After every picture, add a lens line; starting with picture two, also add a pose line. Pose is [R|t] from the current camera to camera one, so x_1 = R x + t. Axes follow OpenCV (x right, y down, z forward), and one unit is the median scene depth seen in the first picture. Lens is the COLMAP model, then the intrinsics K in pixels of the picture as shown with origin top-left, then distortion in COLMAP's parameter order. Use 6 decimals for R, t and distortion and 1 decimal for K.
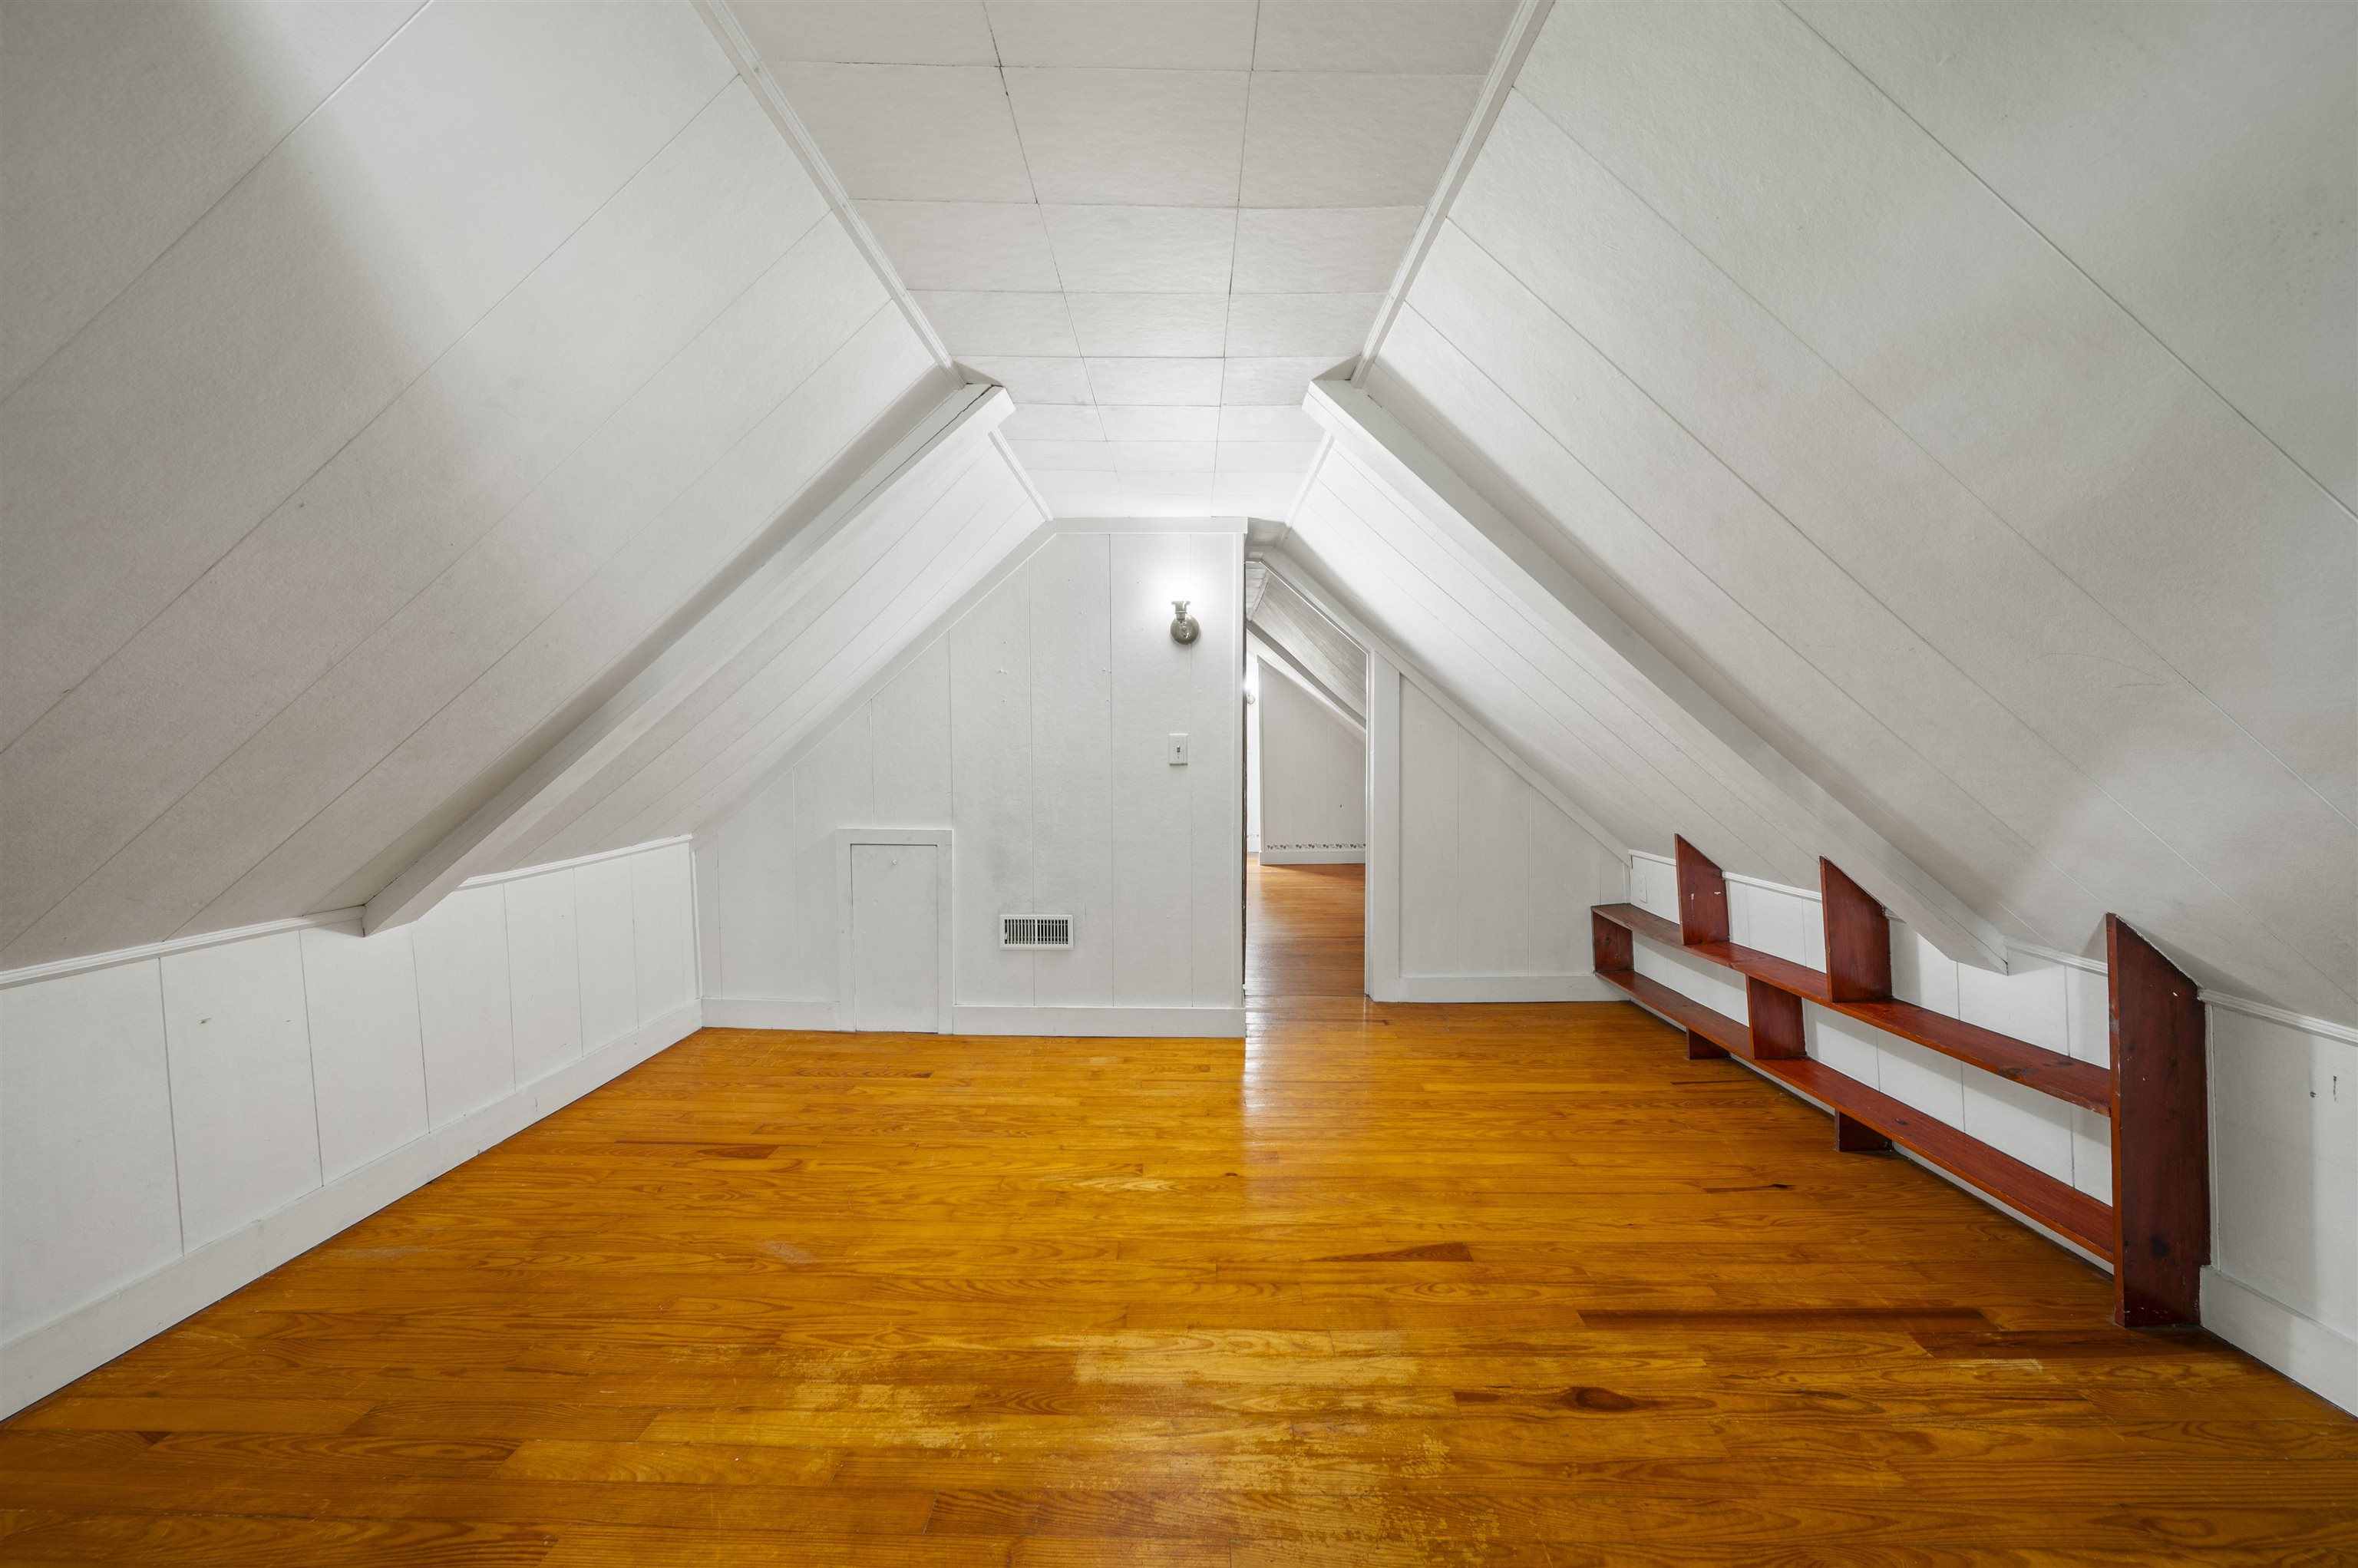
lens RADIAL K [[977.4, 0, 1208.1], [0, 977.4, 770.8], [0, 0, 1]] dist [-0.001641, 0.000063]
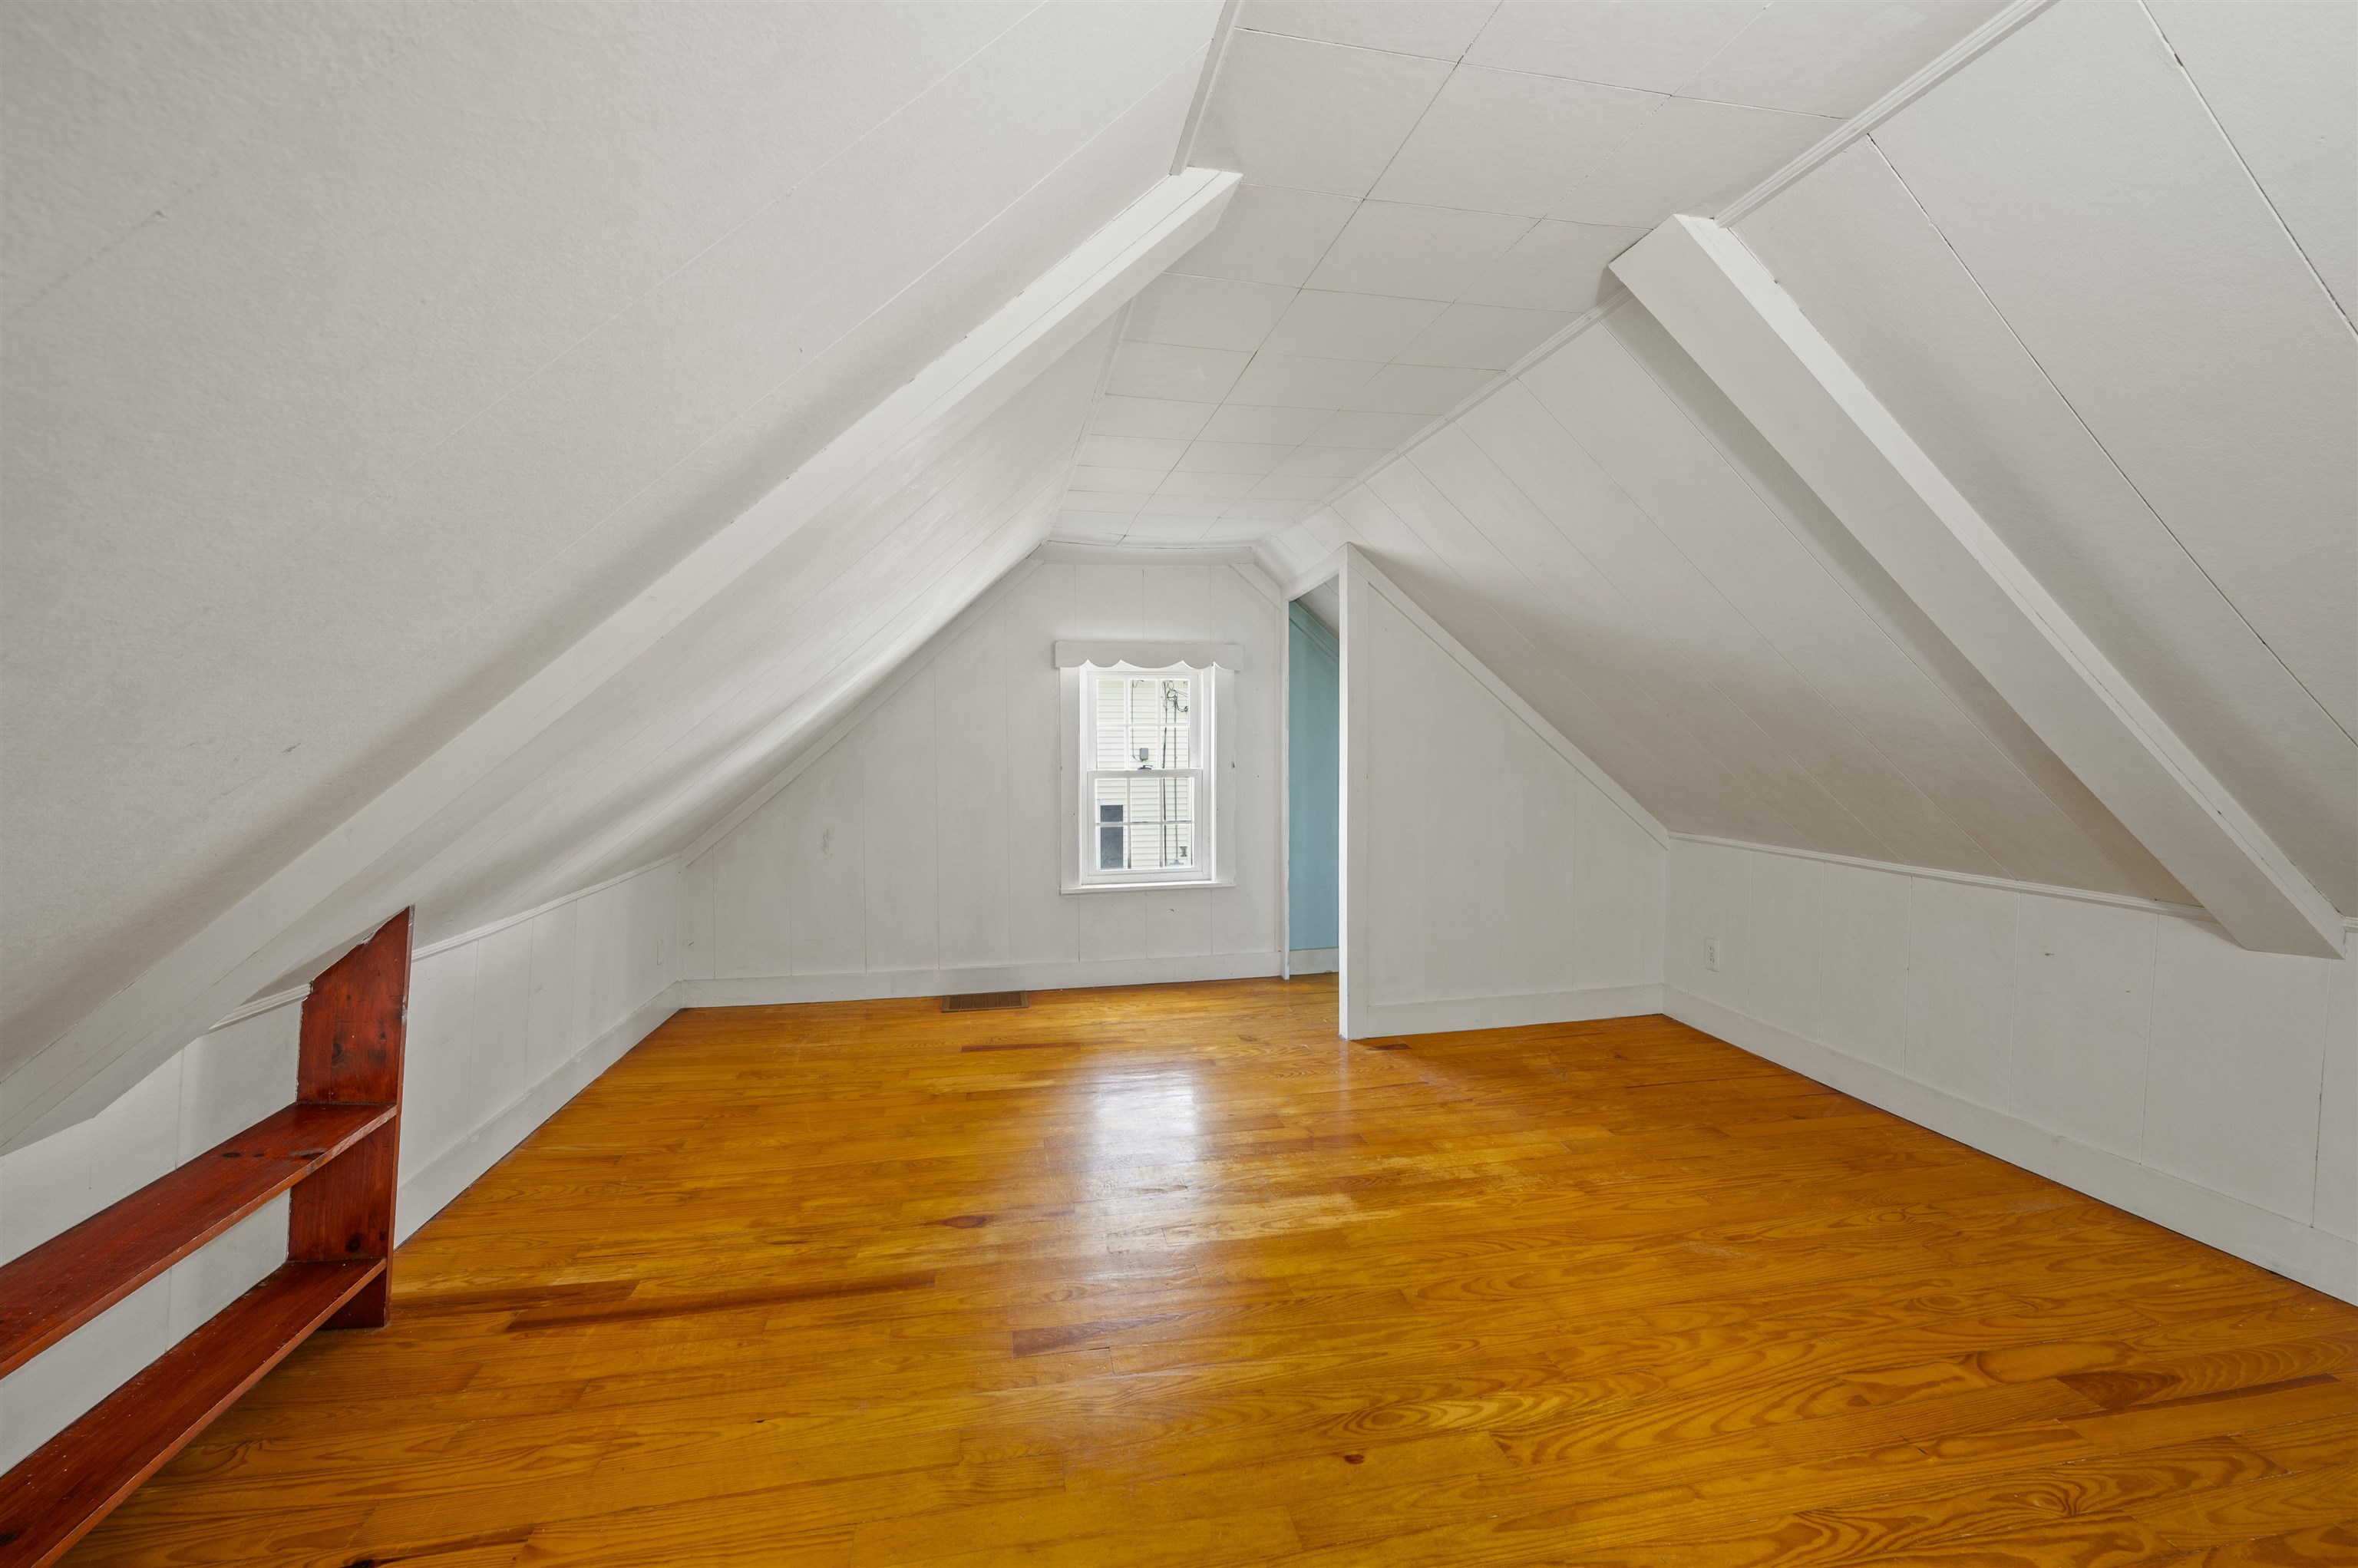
lens RADIAL K [[977.4, 0, 1208.1], [0, 977.4, 770.8], [0, 0, 1]] dist [-0.001641, 0.000063]
pose [[-0.976980, 0.009204, -0.213133, 0.310155], [-0.002388, 0.998534, 0.054069, -0.048719], [0.213318, 0.053334, -0.975526, 2.046904]]
